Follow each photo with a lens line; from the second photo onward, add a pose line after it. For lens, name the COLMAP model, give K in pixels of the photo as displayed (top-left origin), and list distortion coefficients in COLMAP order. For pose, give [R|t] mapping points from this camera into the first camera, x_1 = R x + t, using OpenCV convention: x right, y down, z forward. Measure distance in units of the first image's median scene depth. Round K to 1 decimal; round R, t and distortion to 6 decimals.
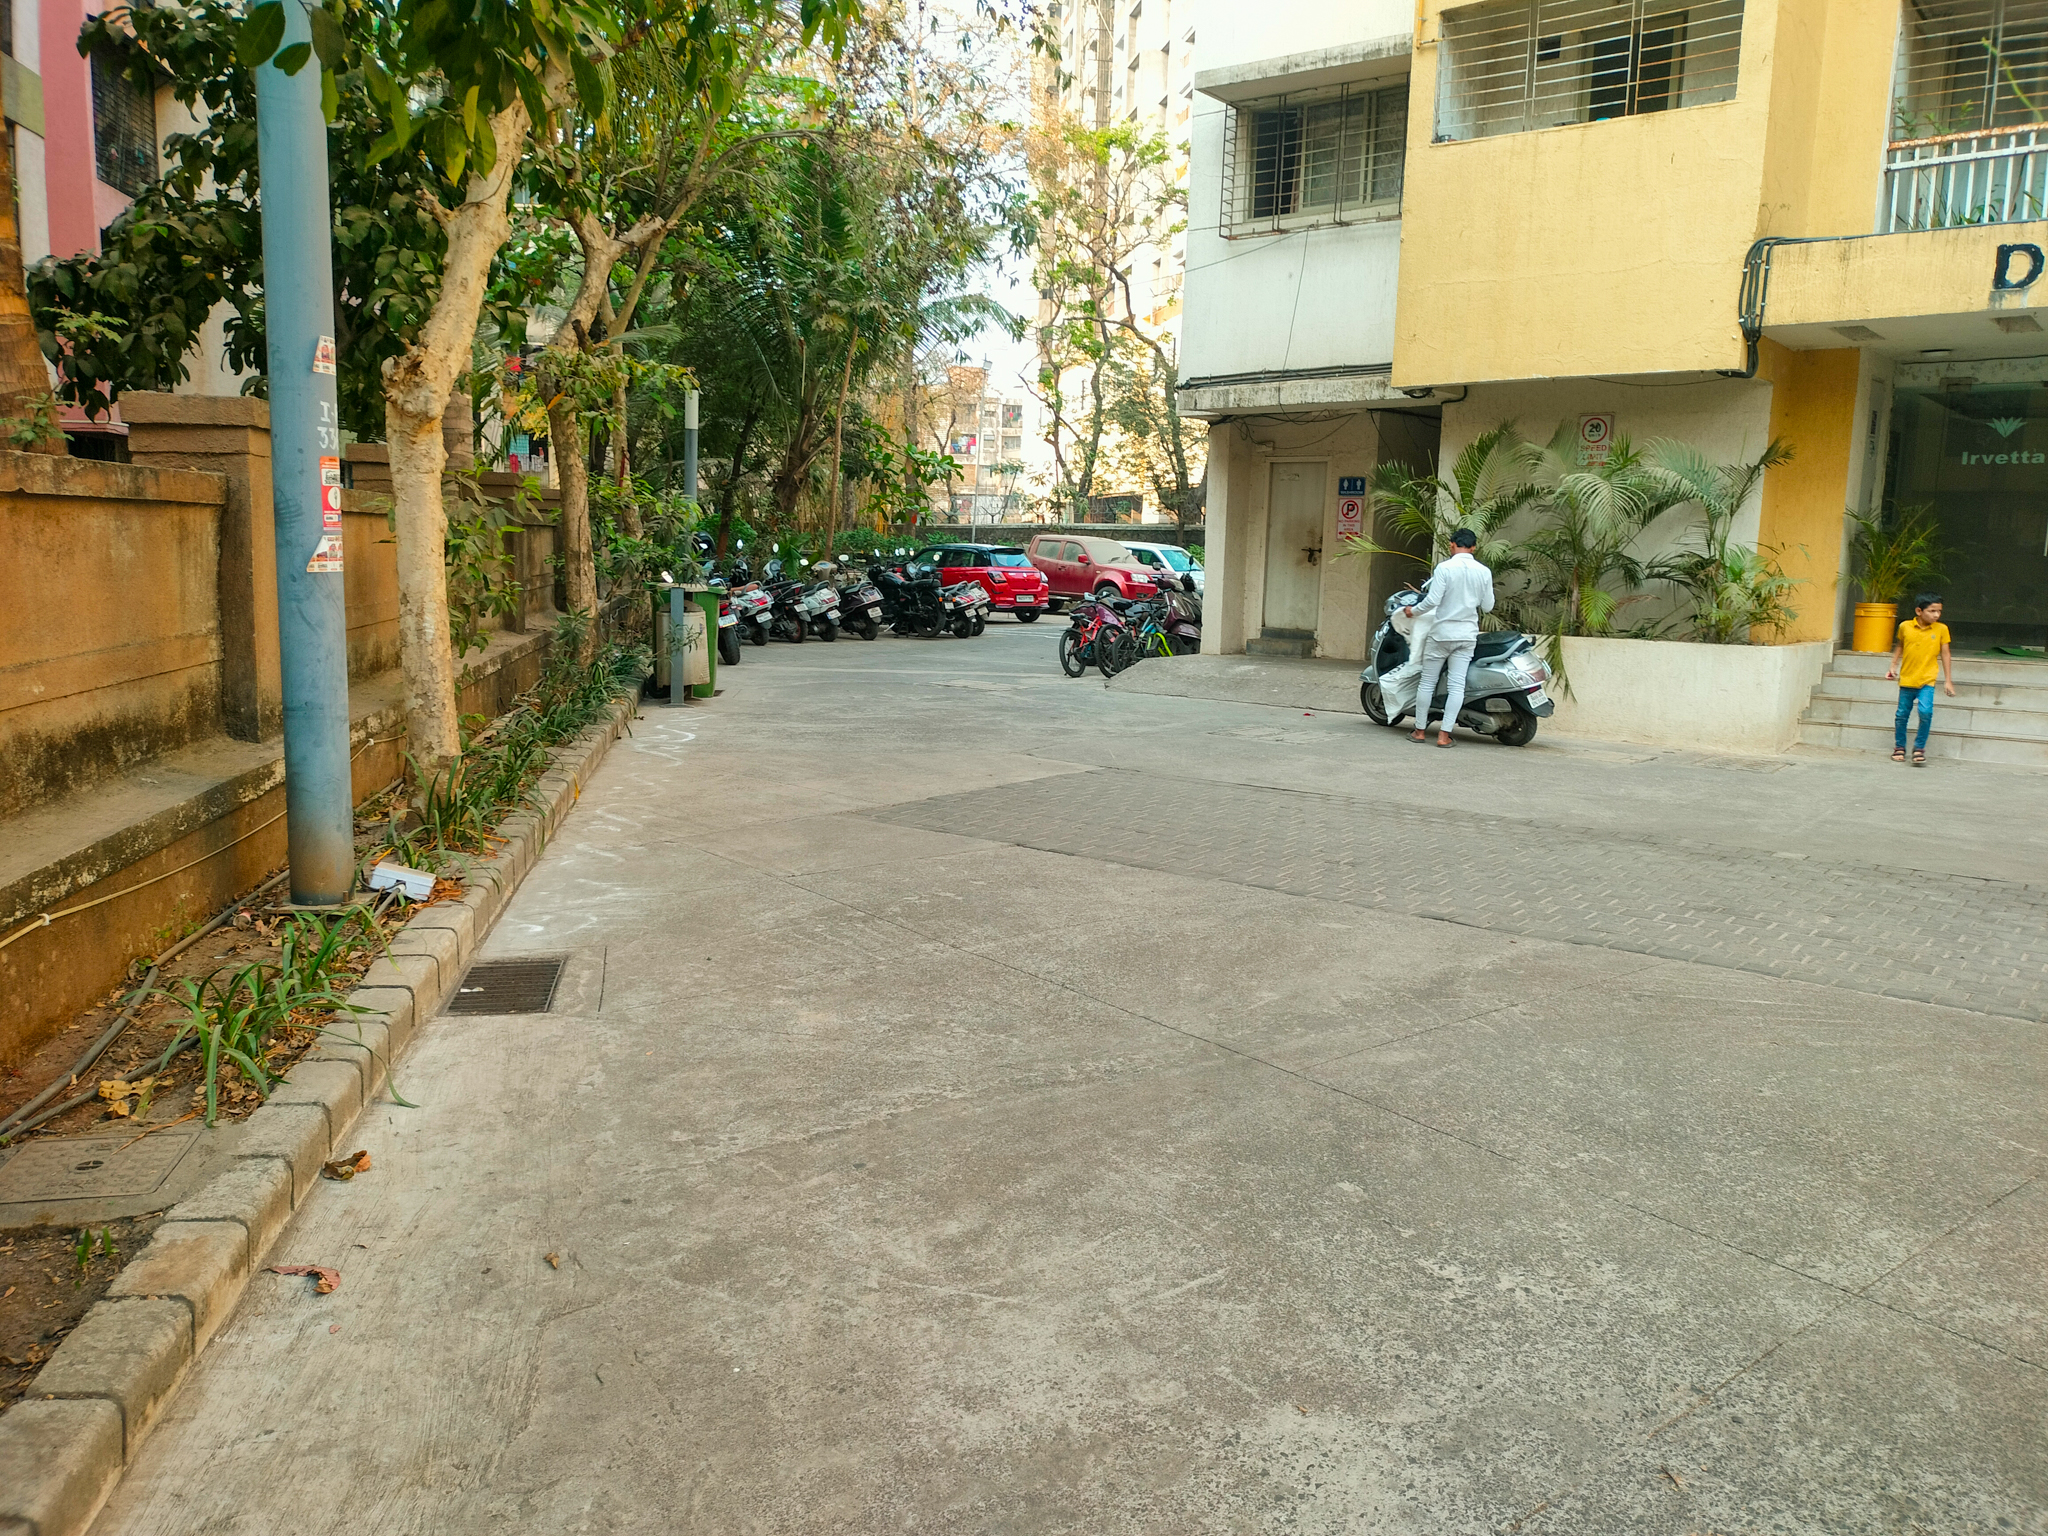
lens RADIAL K [[1562.4, 0, 1034.3], [0, 1562.4, 773.1], [0, 0, 1]] dist [0.041432, -0.050662]
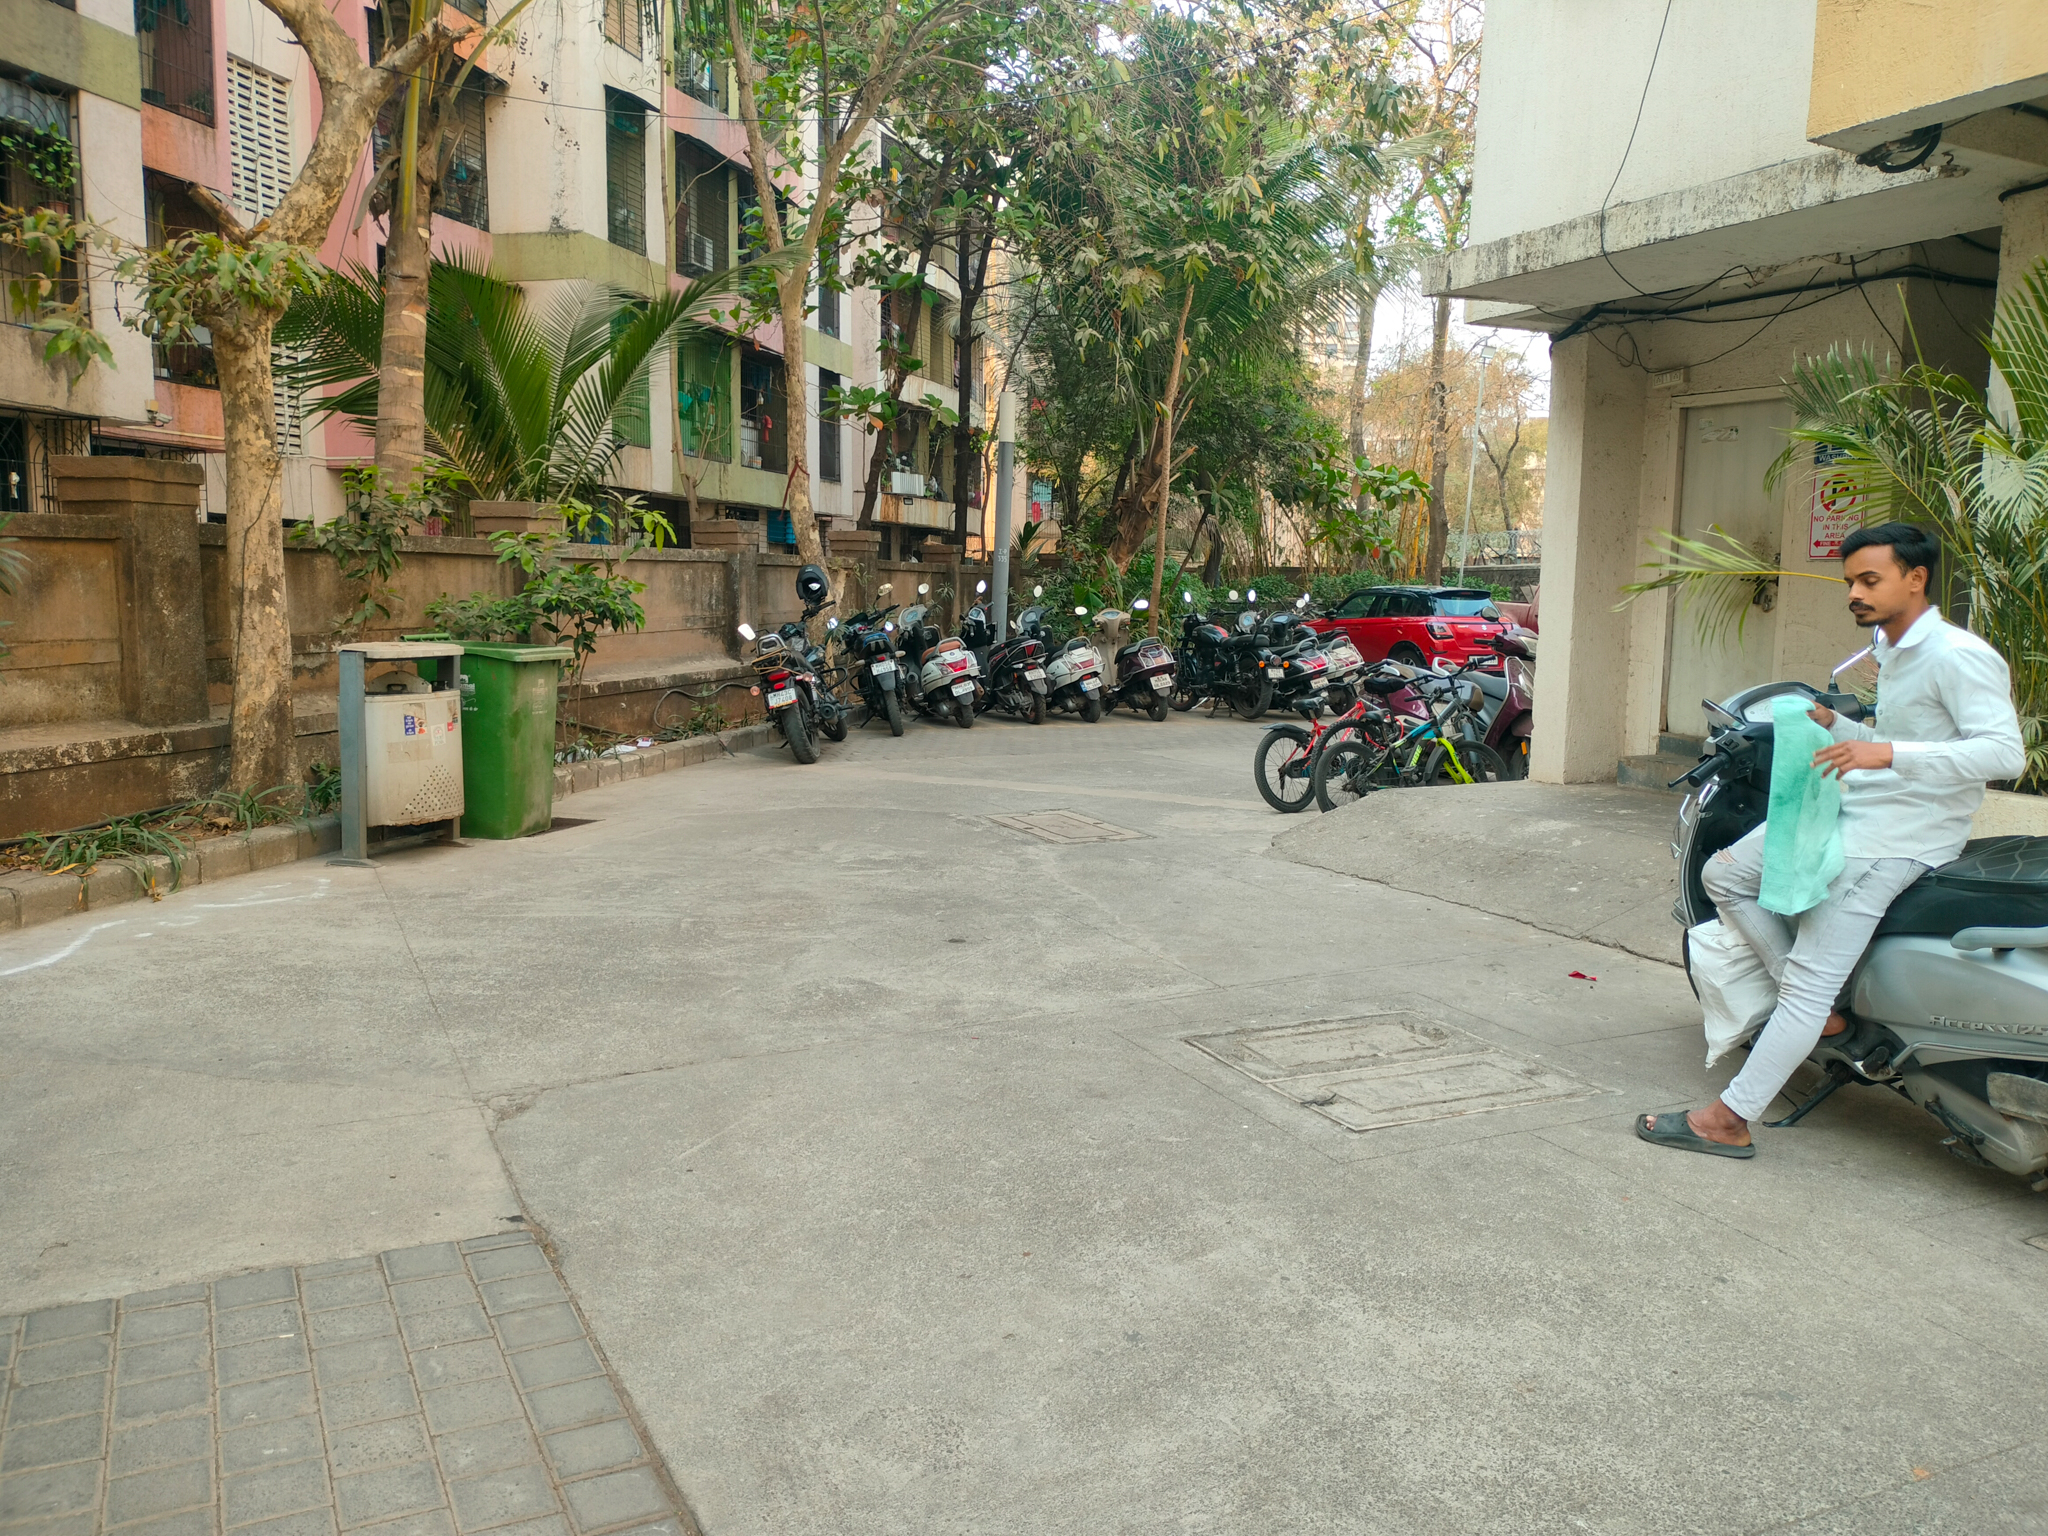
lens RADIAL K [[1562.4, 0, 1006.8], [0, 1562.4, 769.0], [0, 0, 1]] dist [0.041432, -0.050662]
pose [[0.909398, 0.040091, -0.413991, 0.133698], [-0.054751, 0.998221, -0.023602, -0.047108], [0.412309, 0.044131, 0.909975, 0.364902]]
